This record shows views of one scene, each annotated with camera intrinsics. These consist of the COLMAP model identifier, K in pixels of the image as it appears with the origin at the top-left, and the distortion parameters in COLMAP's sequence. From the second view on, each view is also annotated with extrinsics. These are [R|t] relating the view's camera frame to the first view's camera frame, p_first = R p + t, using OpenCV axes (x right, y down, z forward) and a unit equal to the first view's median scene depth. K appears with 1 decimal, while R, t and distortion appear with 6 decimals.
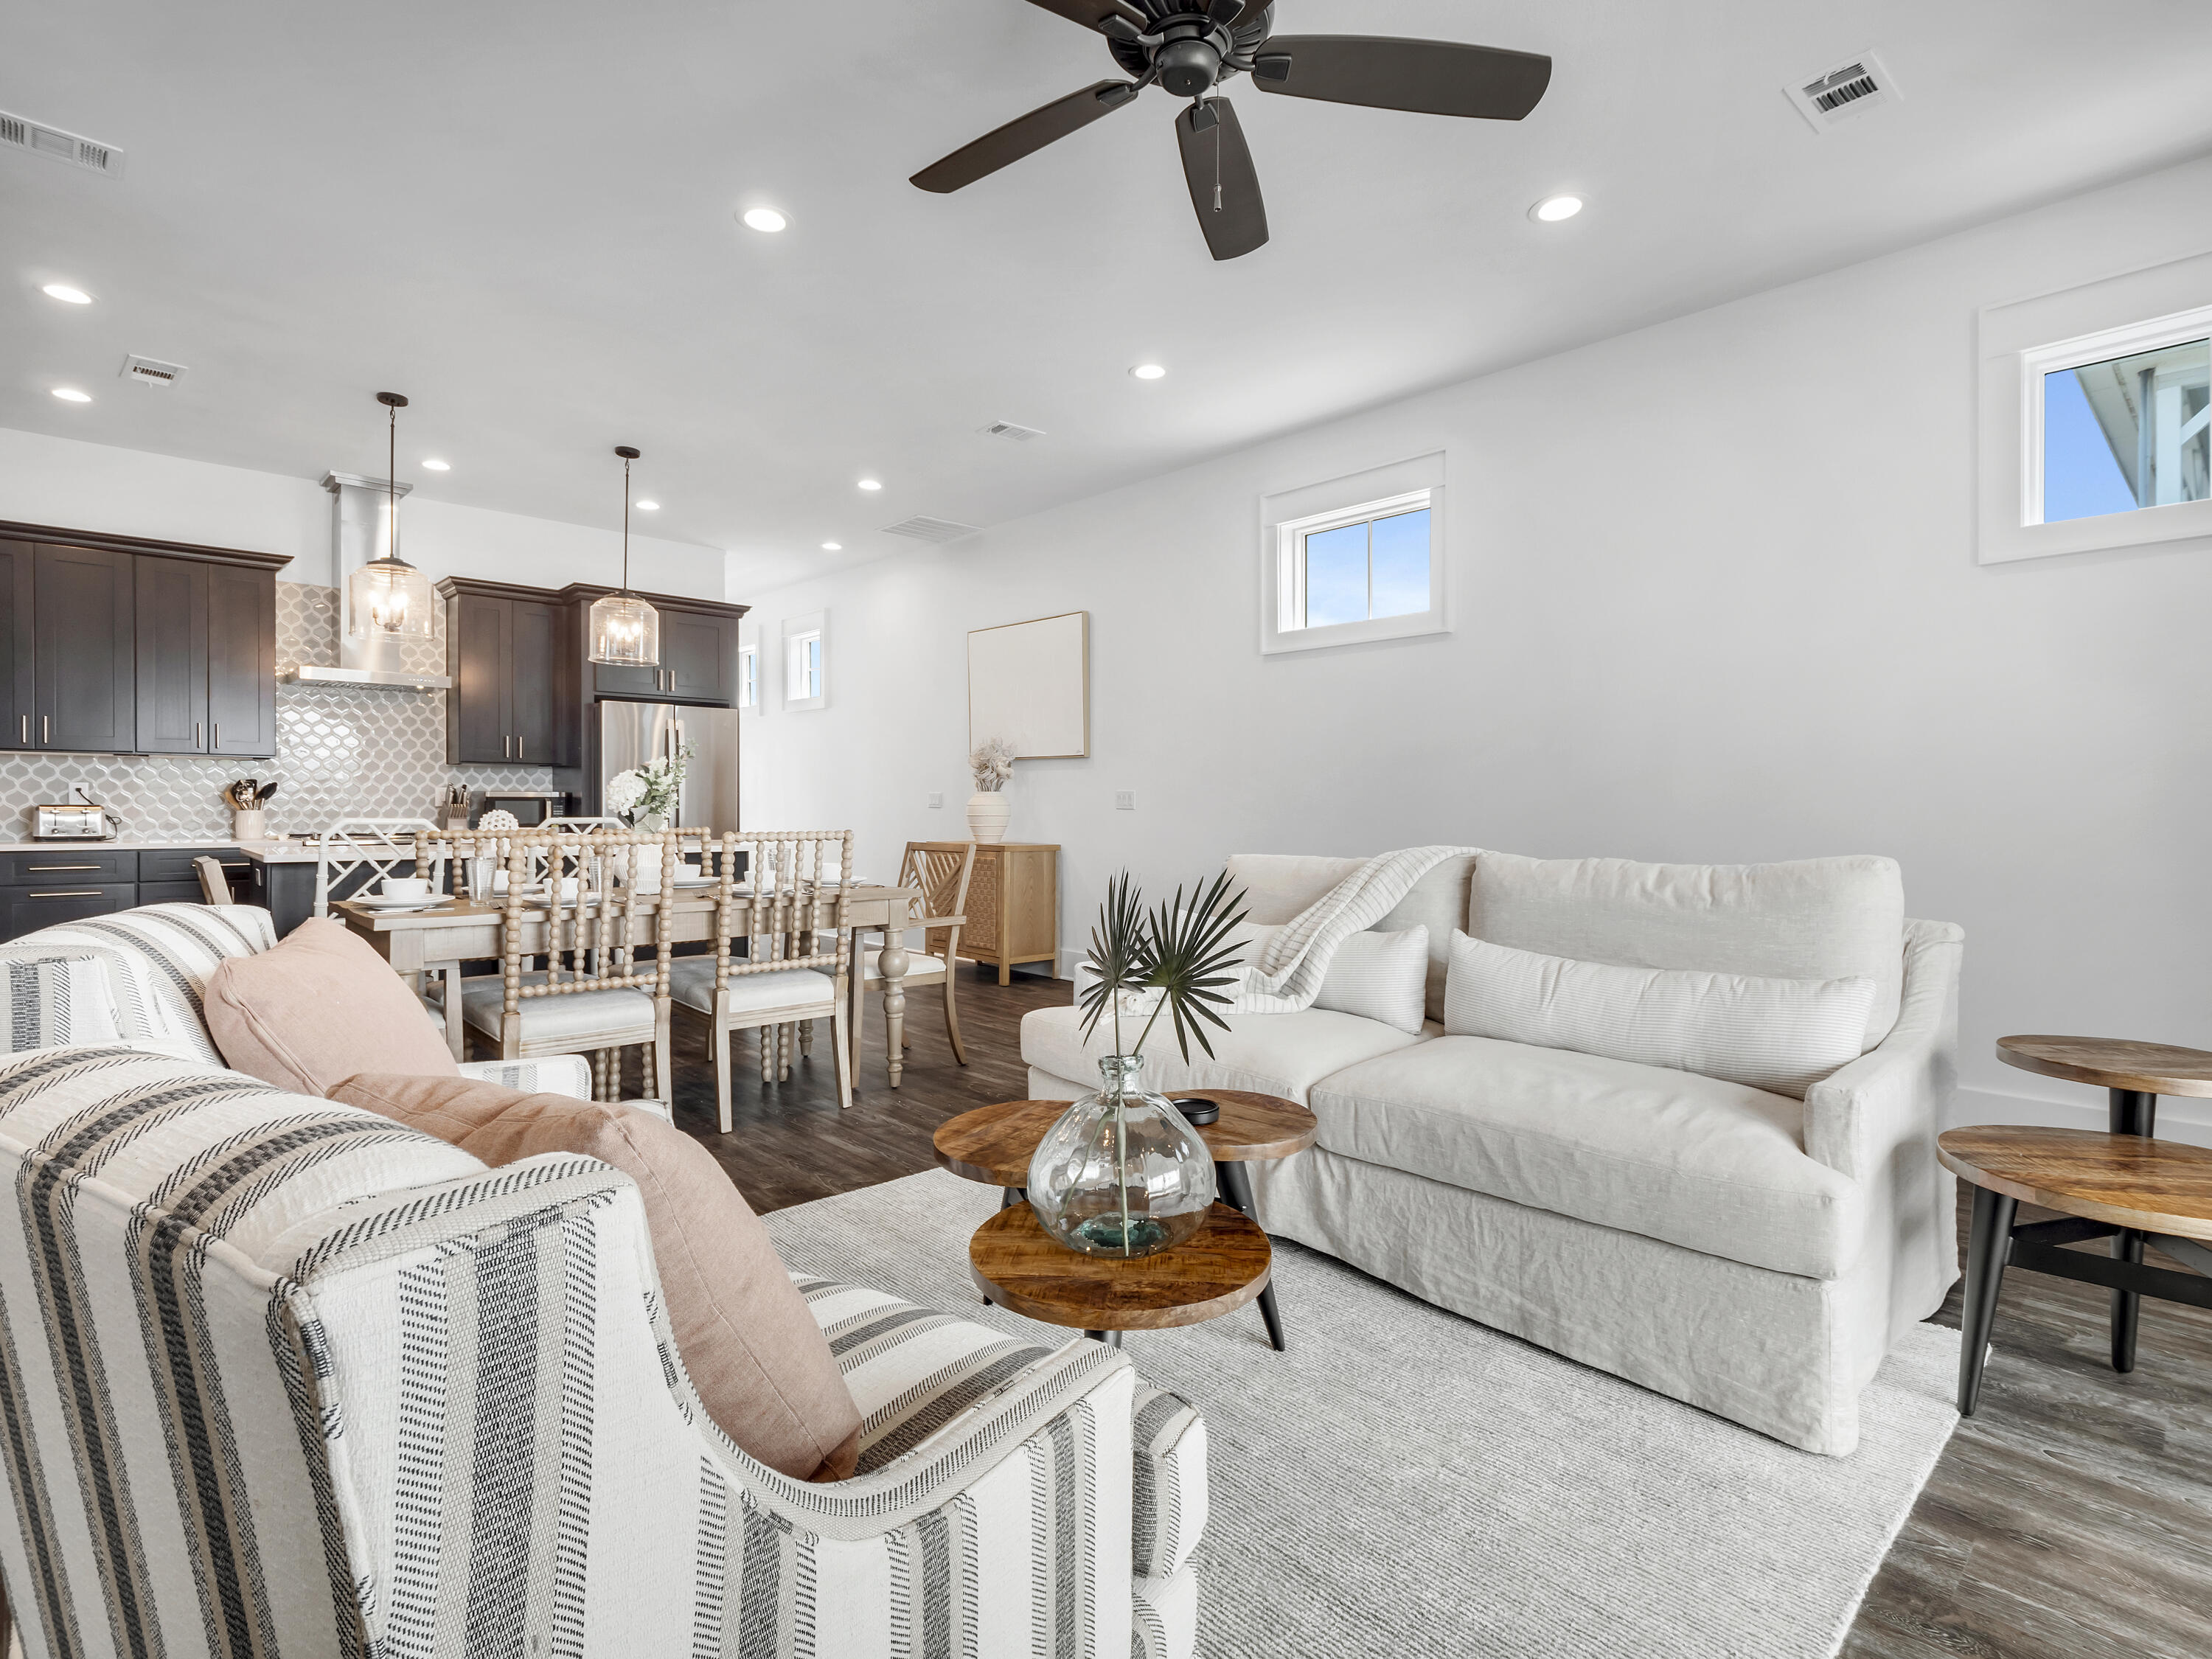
lens RADIAL K [[1084.9, 0, 1093.1], [0, 1084.9, 814.4], [0, 0, 1]] dist [0.005961, -0.005955]
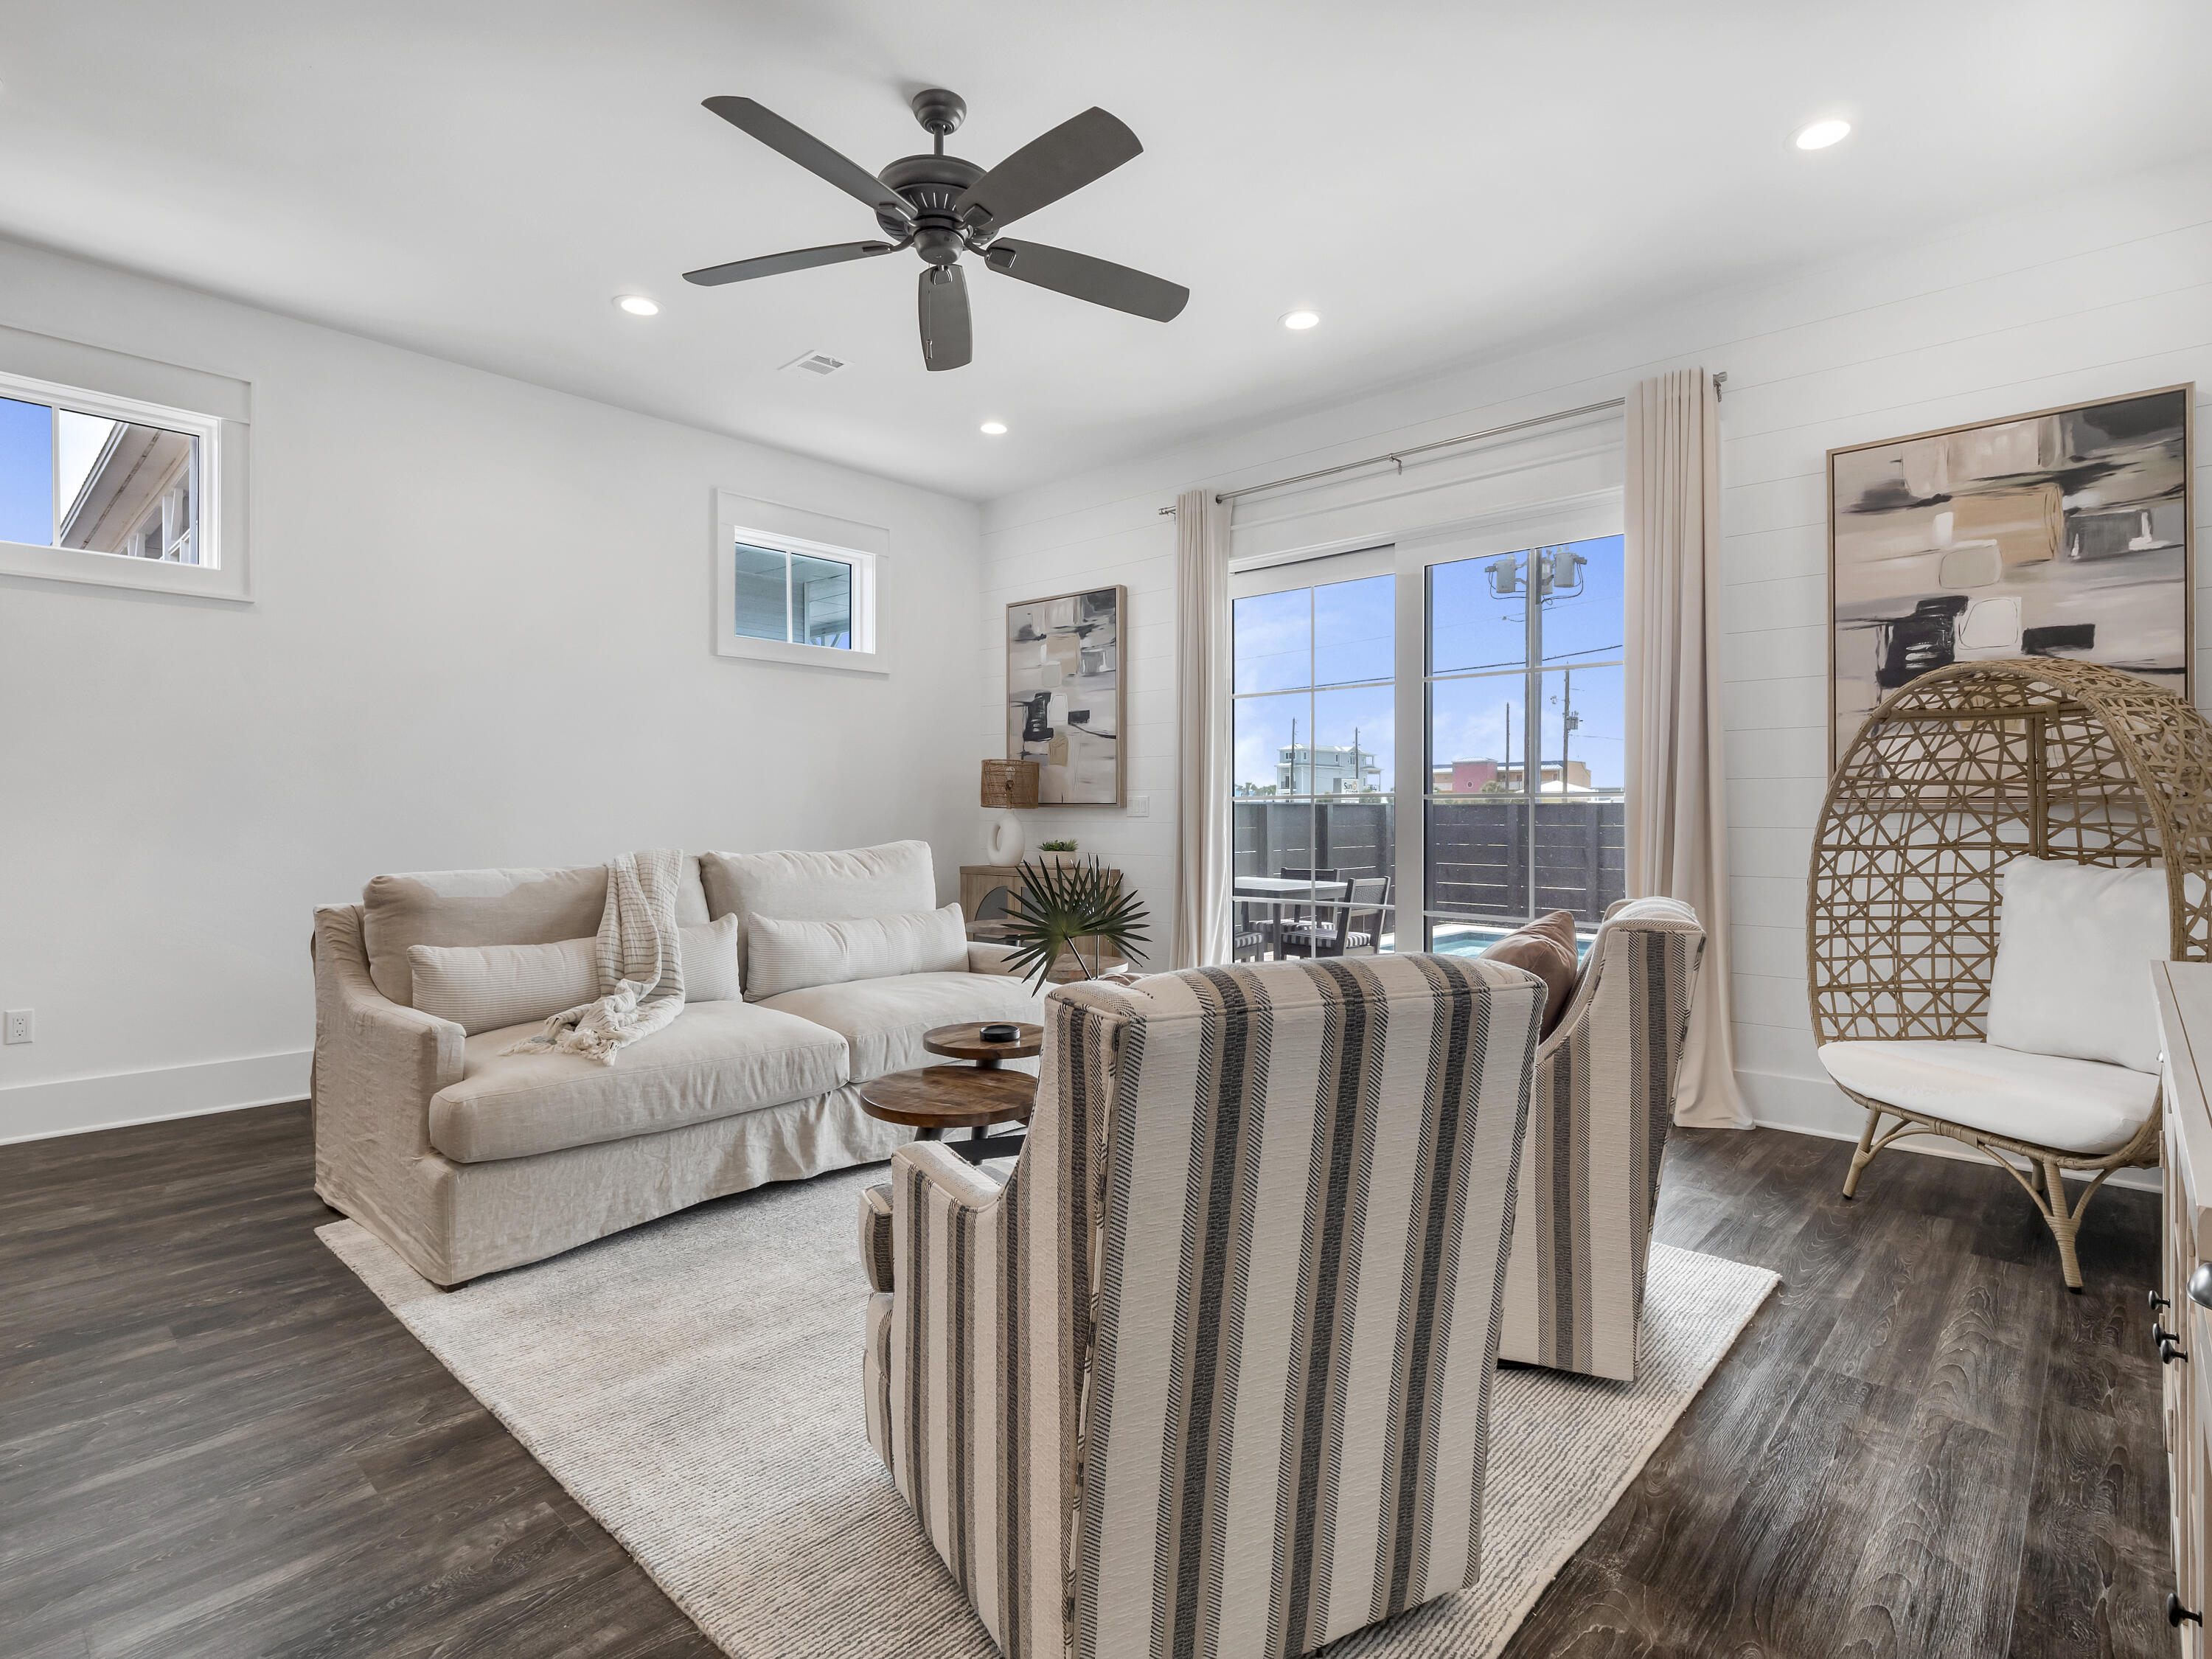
lens RADIAL K [[1110.7, 0, 1091.6], [0, 1110.7, 822.0], [0, 0, 1]] dist [0.008430, -0.005069]
pose [[-0.070578, -0.013283, 0.997418, -0.748051], [0.007581, 0.999875, 0.013852, -0.010723], [-0.997477, 0.008539, -0.070469, 0.546671]]
